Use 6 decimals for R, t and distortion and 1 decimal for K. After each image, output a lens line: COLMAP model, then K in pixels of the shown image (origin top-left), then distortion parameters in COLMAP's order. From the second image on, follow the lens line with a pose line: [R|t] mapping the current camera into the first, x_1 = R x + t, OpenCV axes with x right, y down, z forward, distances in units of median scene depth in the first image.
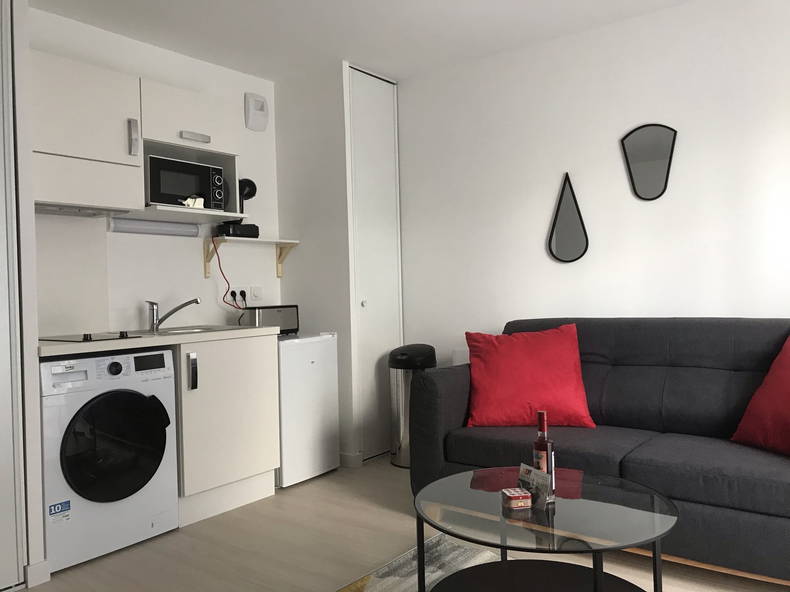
lens RADIAL K [[645.2, 0, 391.1], [0, 645.2, 292.0], [0, 0, 1]] dist [0.038480, -0.037509]
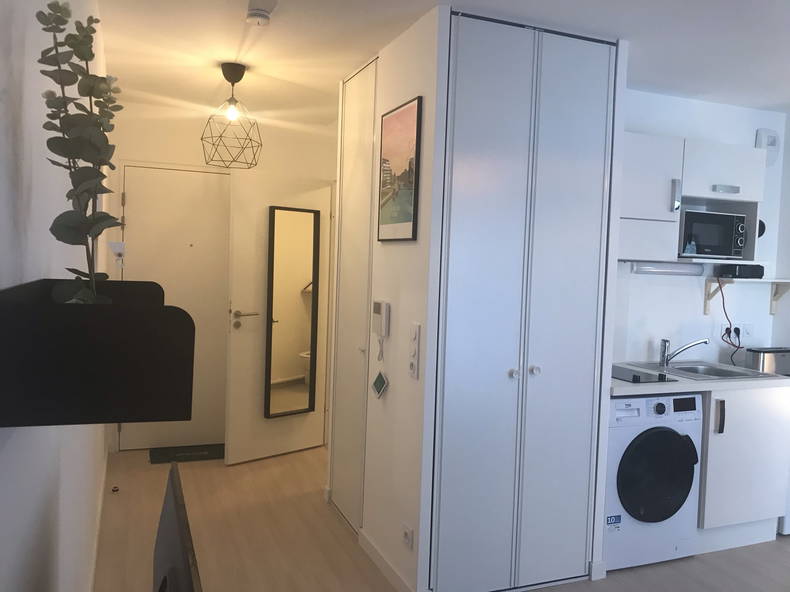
lens RADIAL K [[645.2, 0, 398.9], [0, 645.2, 293.7], [0, 0, 1]] dist [0.038480, -0.037509]
pose [[0.867734, 0.084149, -0.489853, -0.248148], [-0.059859, 0.996083, 0.065076, -0.114739], [0.493411, -0.027146, 0.869373, -0.187837]]
